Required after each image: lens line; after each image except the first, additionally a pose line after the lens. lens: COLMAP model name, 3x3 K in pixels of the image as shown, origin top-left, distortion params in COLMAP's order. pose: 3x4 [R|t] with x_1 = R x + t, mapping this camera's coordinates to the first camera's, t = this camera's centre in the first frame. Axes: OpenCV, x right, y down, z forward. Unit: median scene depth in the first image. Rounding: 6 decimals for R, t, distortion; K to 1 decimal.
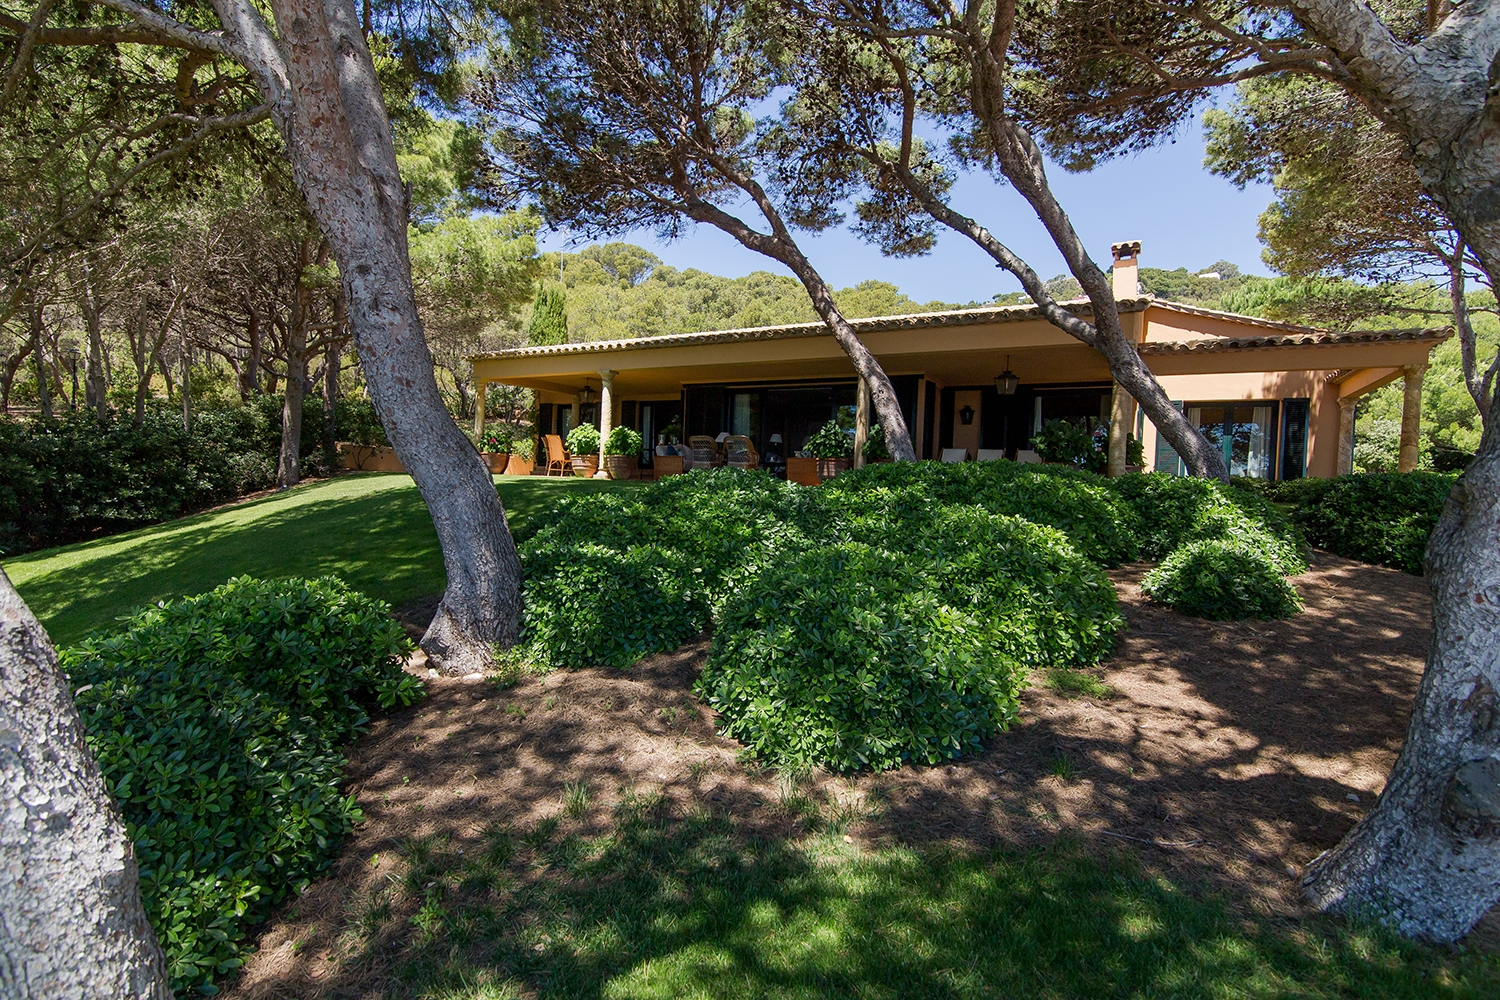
lens RADIAL K [[684.0, 0, 750.0], [0, 684.0, 500.0], [0, 0, 1]] dist [-0.000609, -0.000014]
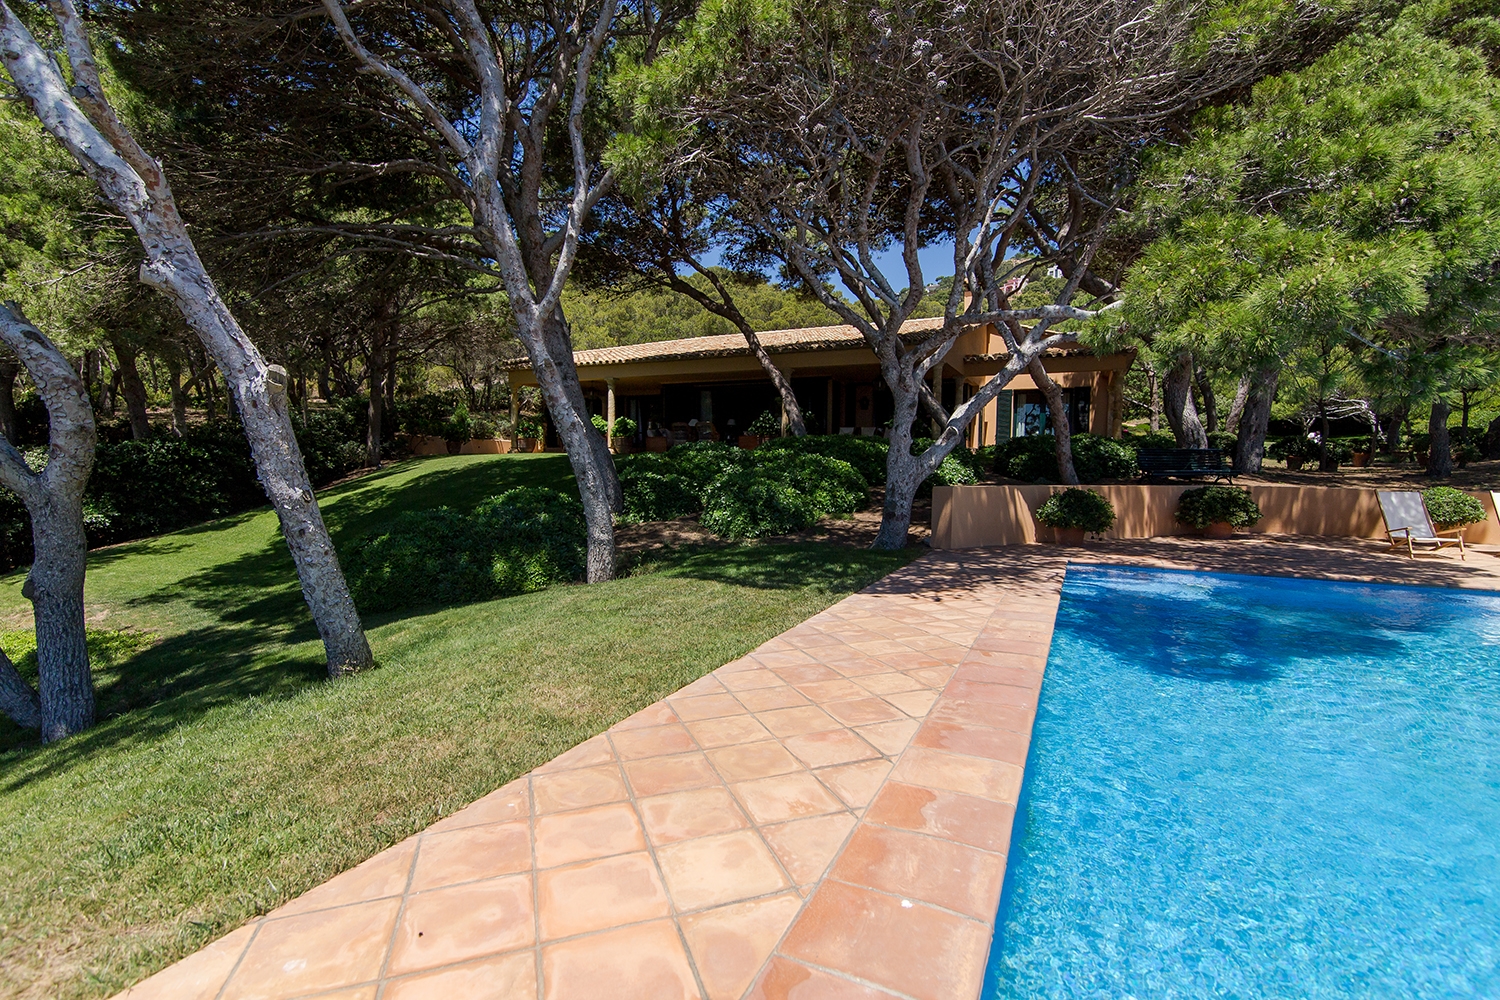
lens RADIAL K [[684.0, 0, 750.0], [0, 684.0, 500.0], [0, 0, 1]] dist [-0.000609, -0.000014]
pose [[0.997882, -0.030015, 0.057709, -0.013120], [0.028360, 0.999169, 0.029282, 0.044636], [-0.058540, -0.027584, 0.997904, -0.631403]]
